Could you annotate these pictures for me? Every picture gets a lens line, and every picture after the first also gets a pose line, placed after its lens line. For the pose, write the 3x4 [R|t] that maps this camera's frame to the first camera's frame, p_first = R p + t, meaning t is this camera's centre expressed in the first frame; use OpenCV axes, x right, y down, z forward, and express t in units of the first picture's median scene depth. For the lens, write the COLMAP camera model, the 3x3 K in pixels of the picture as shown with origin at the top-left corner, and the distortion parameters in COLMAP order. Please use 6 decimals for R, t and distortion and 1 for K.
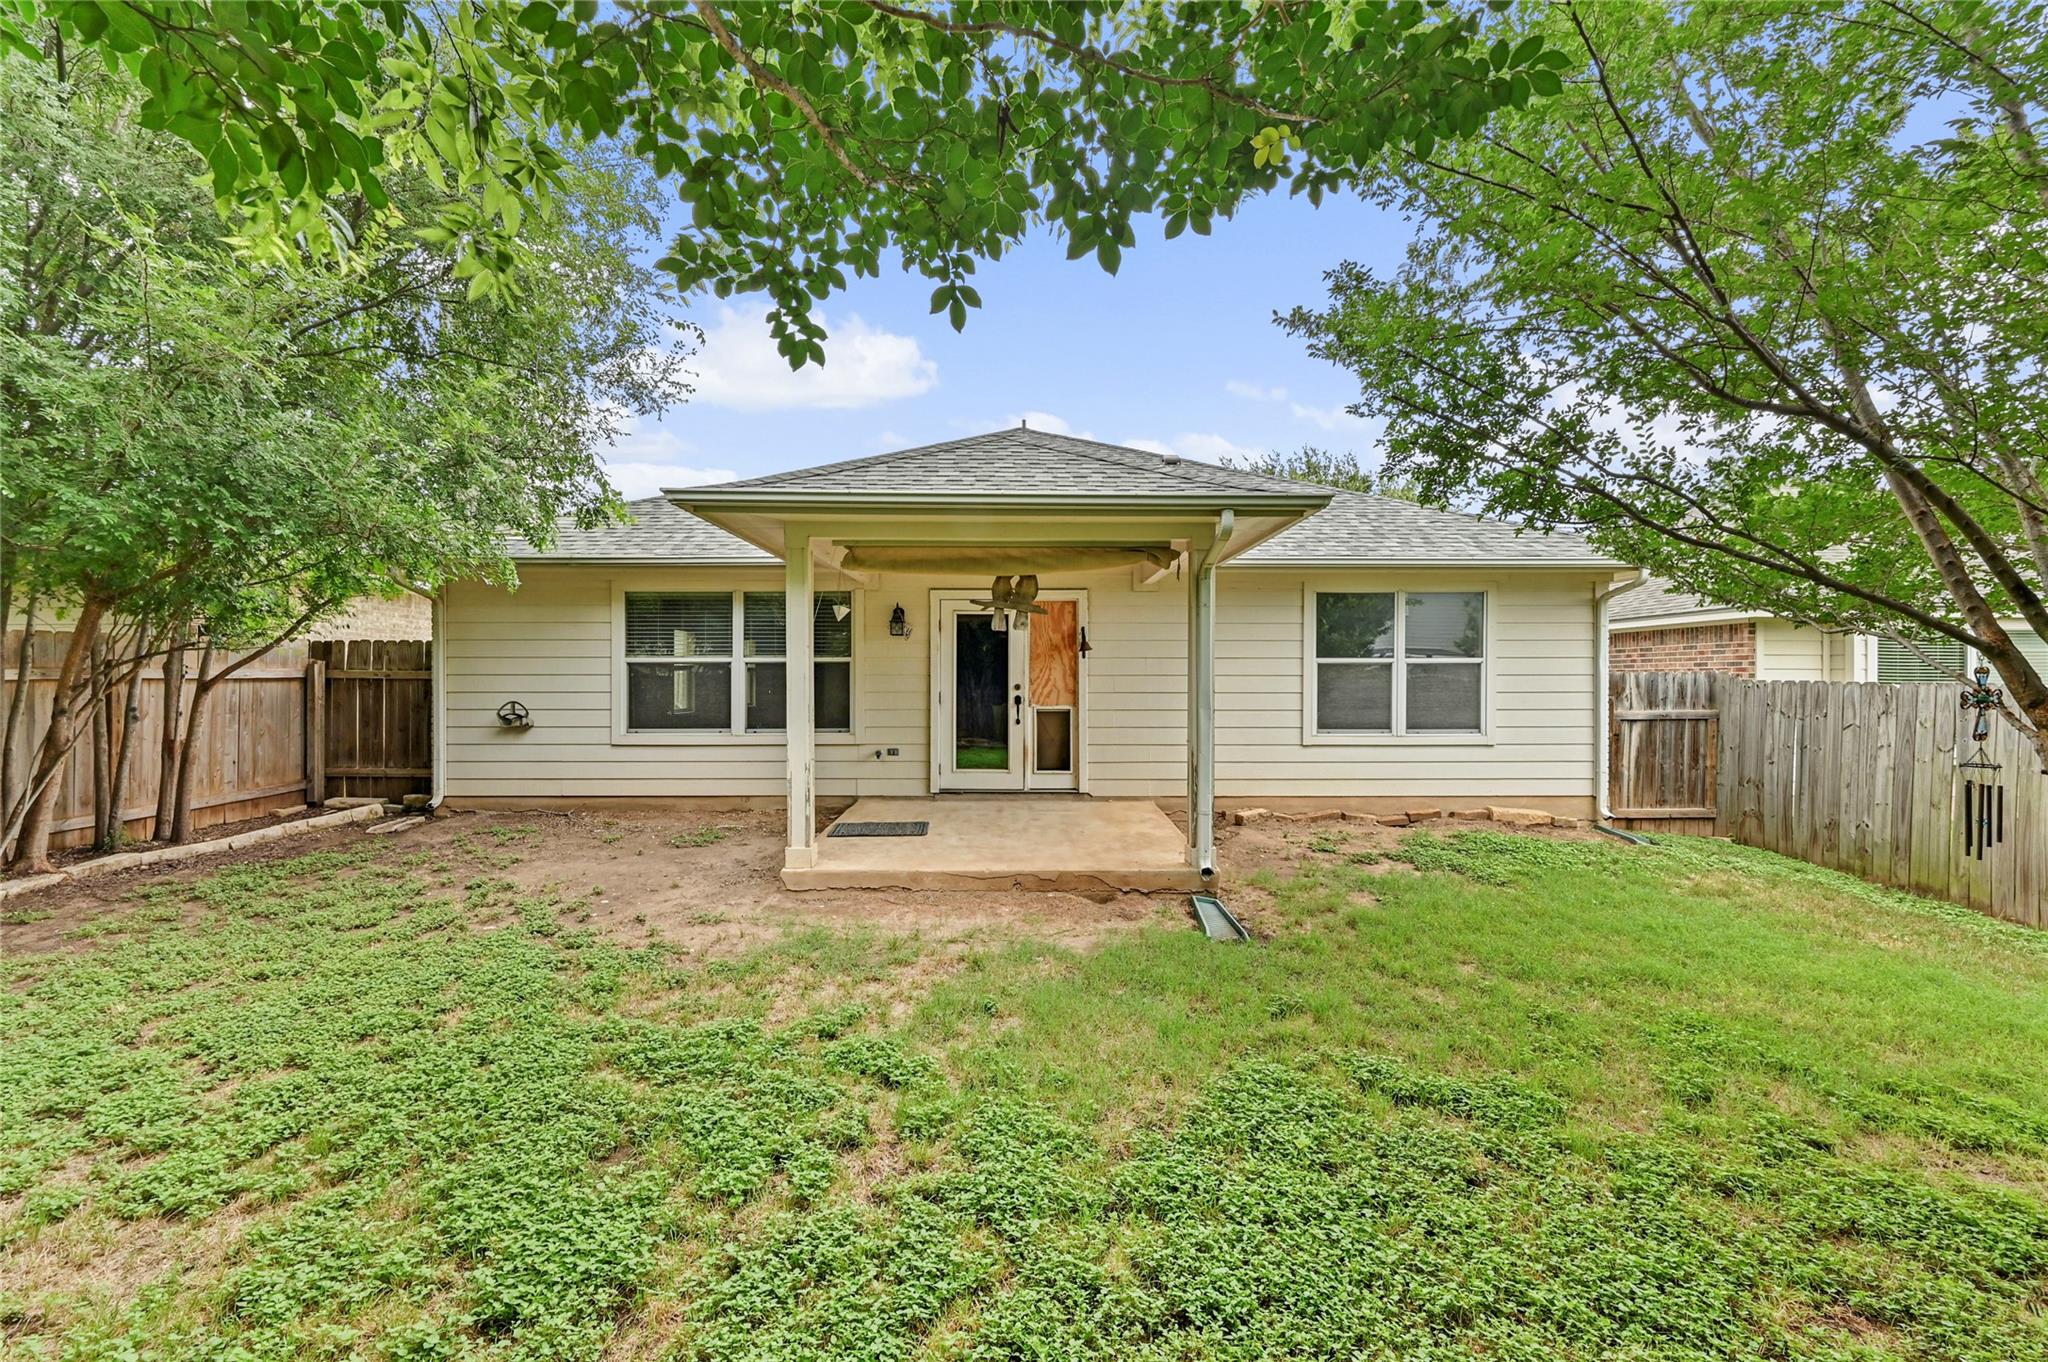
lens RADIAL K [[816.7, 0, 1024.0], [0, 816.7, 681.0], [0, 0, 1]] dist [0.001222, -0.000011]
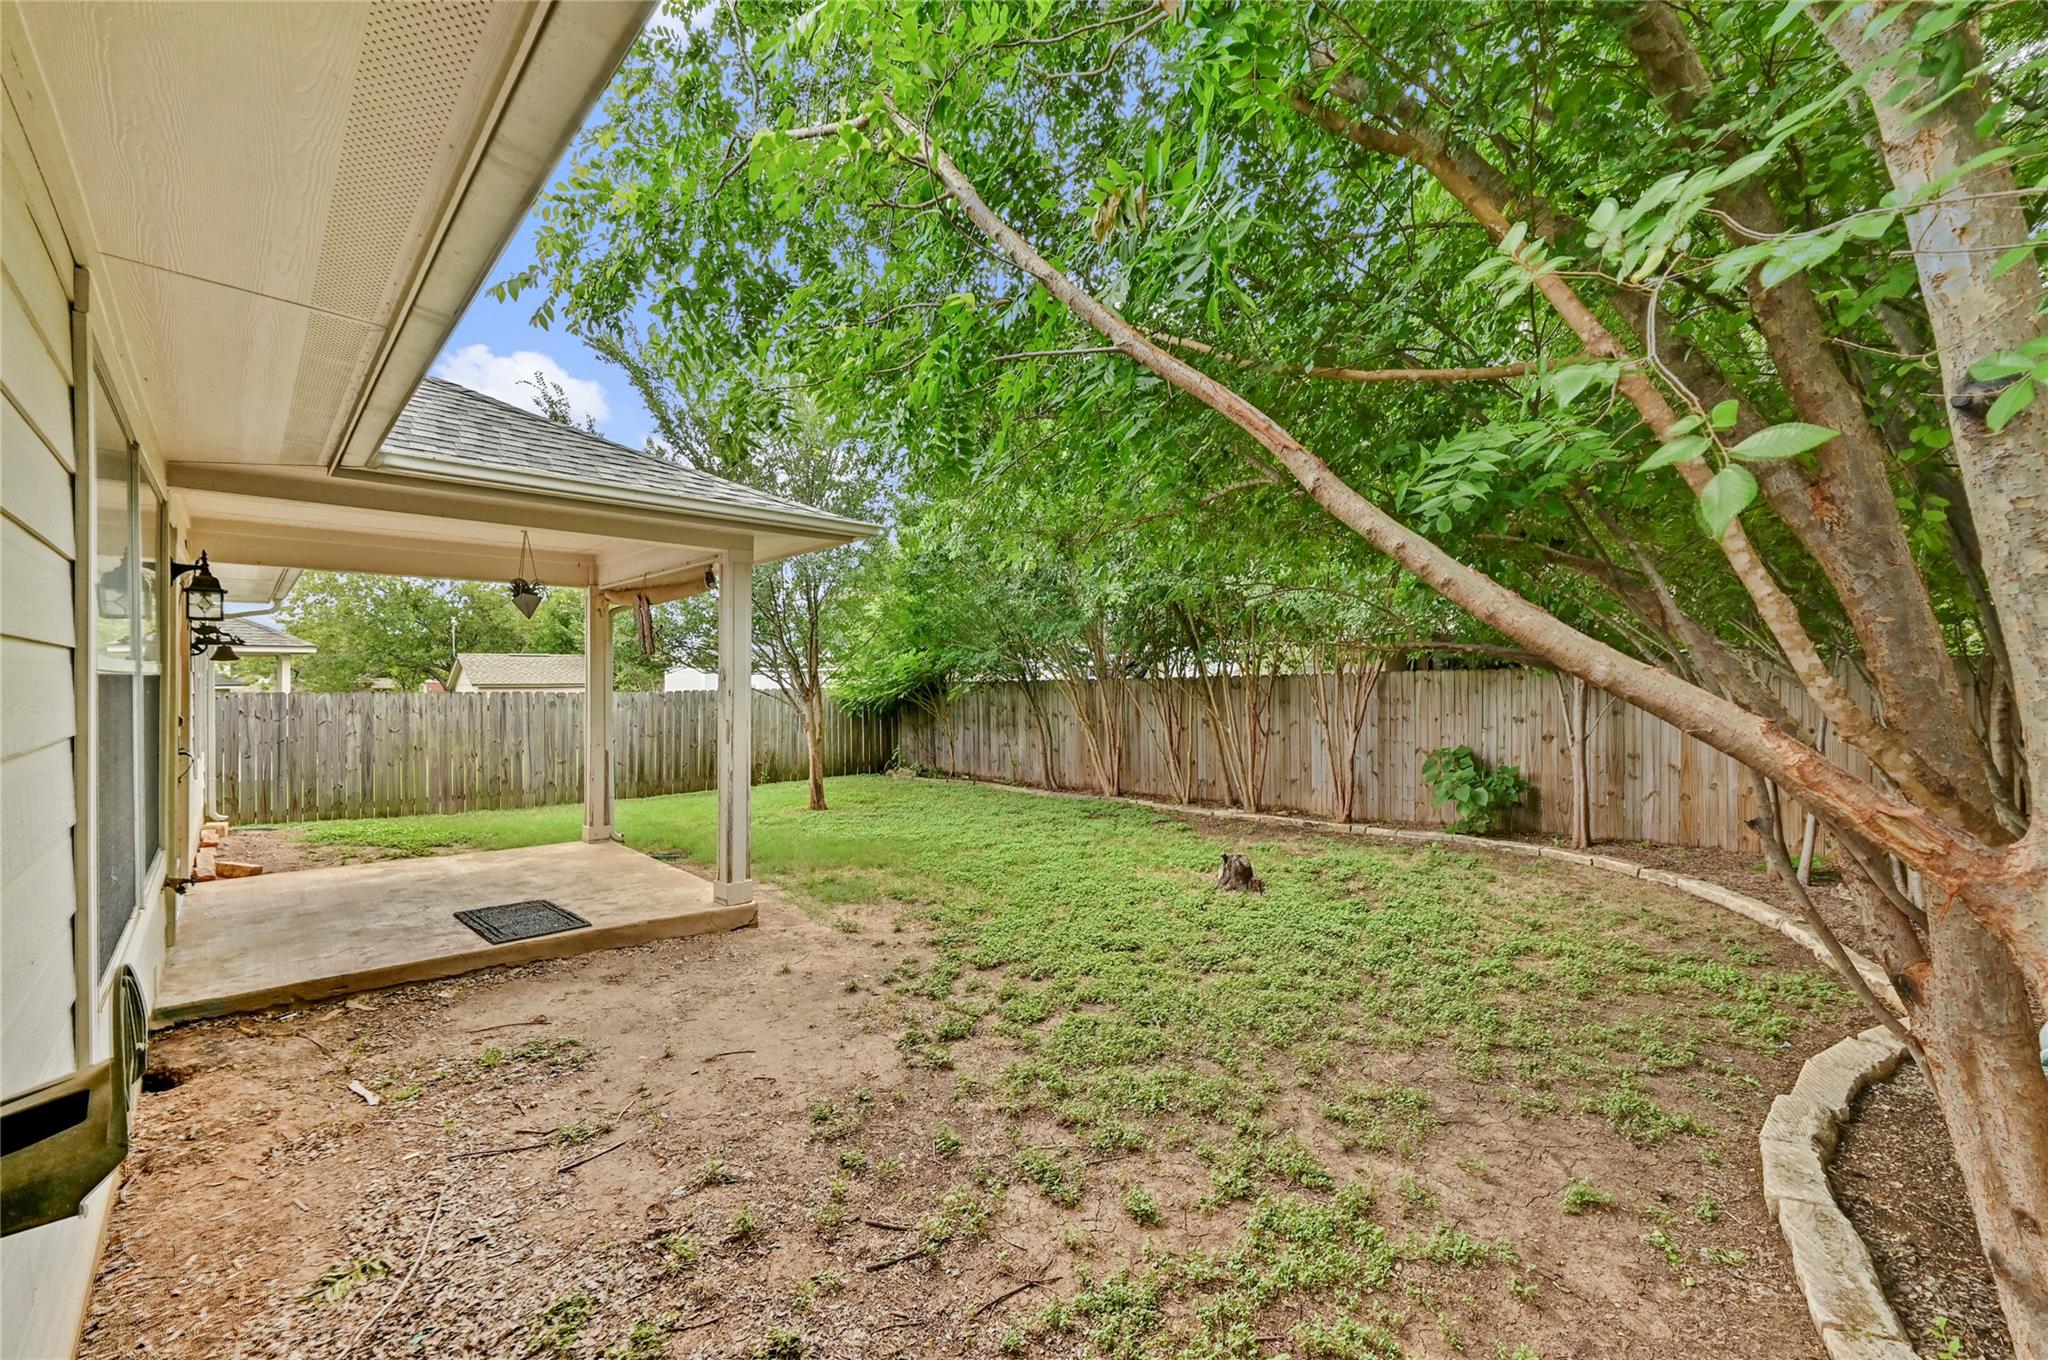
lens RADIAL K [[816.7, 0, 1024.0], [0, 816.7, 680.0], [0, 0, 1]] dist [0.001222, -0.000011]
pose [[-0.701398, -0.003436, 0.712761, -0.820425], [0.001935, 0.999976, 0.006724, -0.026251], [-0.712767, 0.006095, -0.701375, 0.987445]]
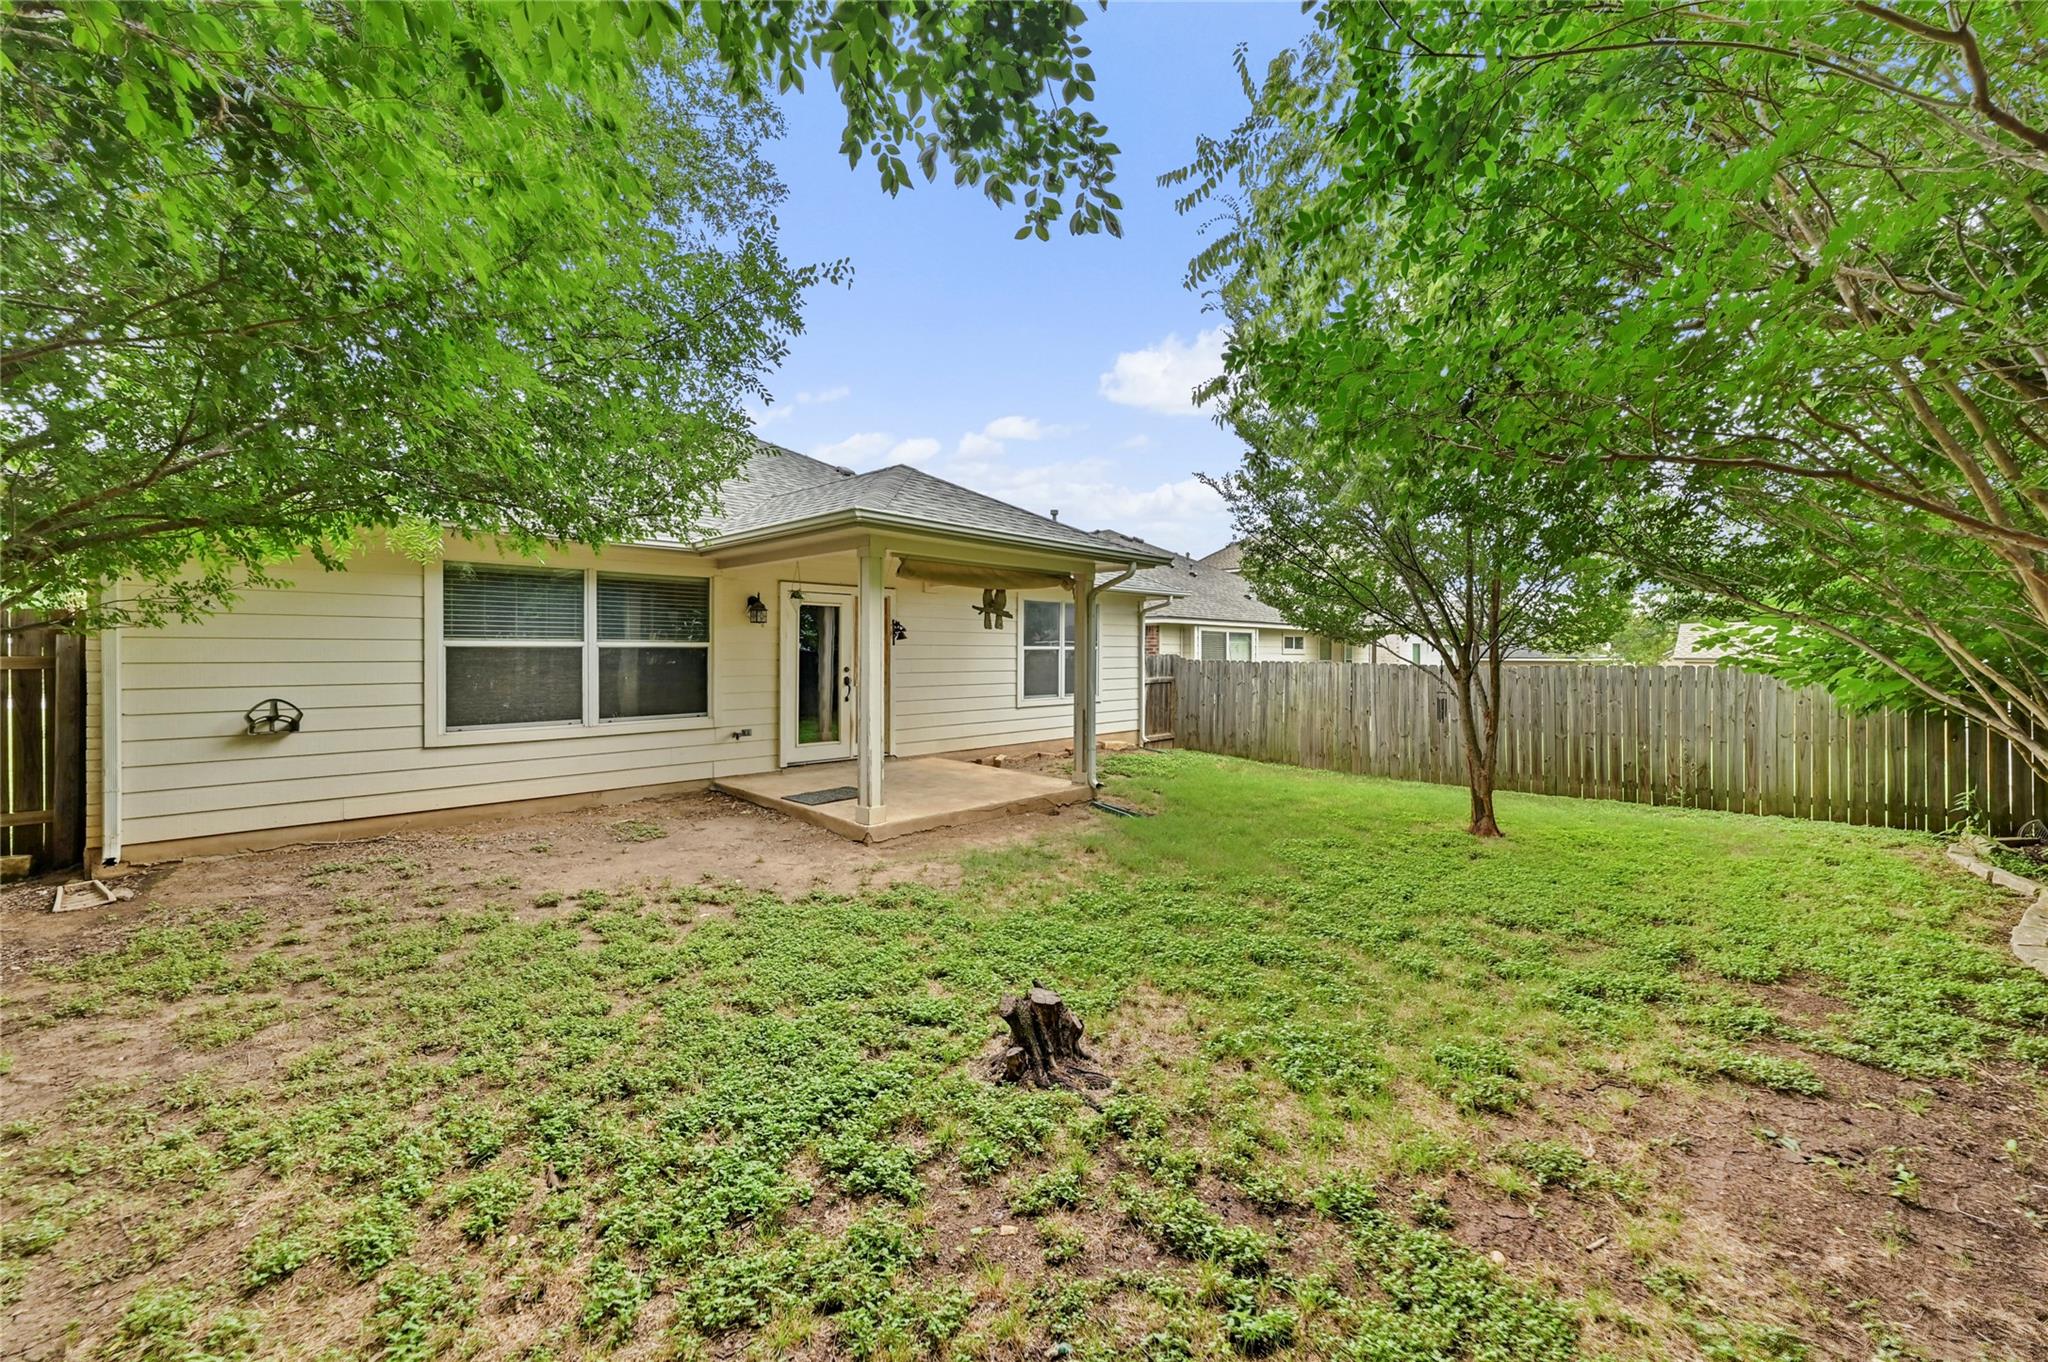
lens RADIAL K [[830.7, 0, 1024.0], [0, 830.7, 681.0], [0, 0, 1]] dist [0.000468, 0.000025]
pose [[0.689847, -0.024293, 0.723548, -0.690249], [0.002333, 0.999506, 0.031334, -0.012953], [-0.723952, -0.019928, 0.689563, 0.000362]]
